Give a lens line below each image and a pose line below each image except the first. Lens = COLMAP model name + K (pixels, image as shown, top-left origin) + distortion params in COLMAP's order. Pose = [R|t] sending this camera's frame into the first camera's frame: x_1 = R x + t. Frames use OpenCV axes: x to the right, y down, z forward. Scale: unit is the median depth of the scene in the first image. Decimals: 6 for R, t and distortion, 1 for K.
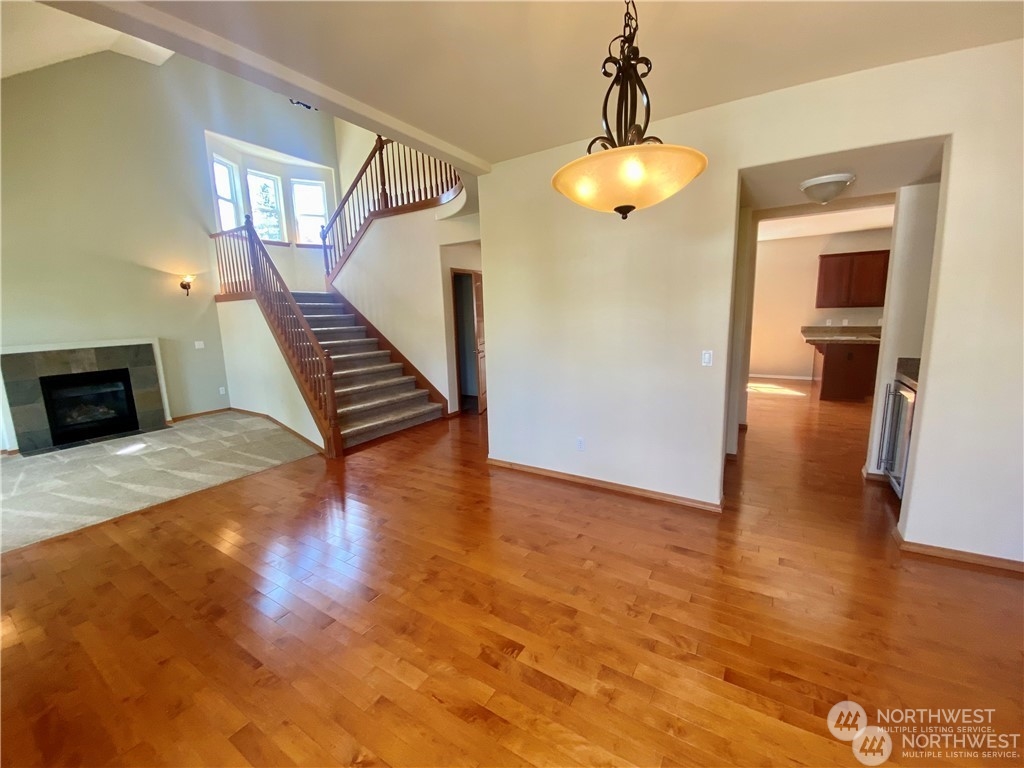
lens RADIAL K [[424.8, 0, 508.1], [0, 424.8, 383.0], [0, 0, 1]] dist [-0.000079, -0.000328]
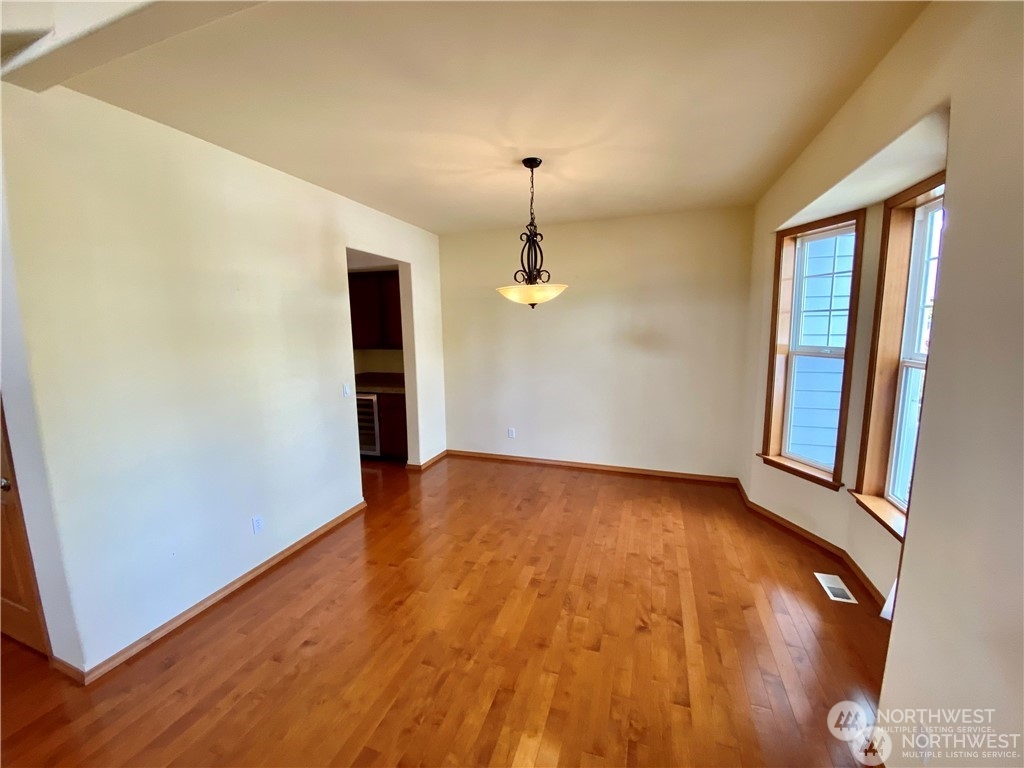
lens RADIAL K [[424.8, 0, 508.1], [0, 424.8, 383.0], [0, 0, 1]] dist [-0.000079, -0.000328]
pose [[-0.245756, -0.106791, 0.963431, -1.799472], [0.181005, 0.971375, 0.153843, -0.395885], [-0.952282, 0.212193, -0.219392, 1.750603]]
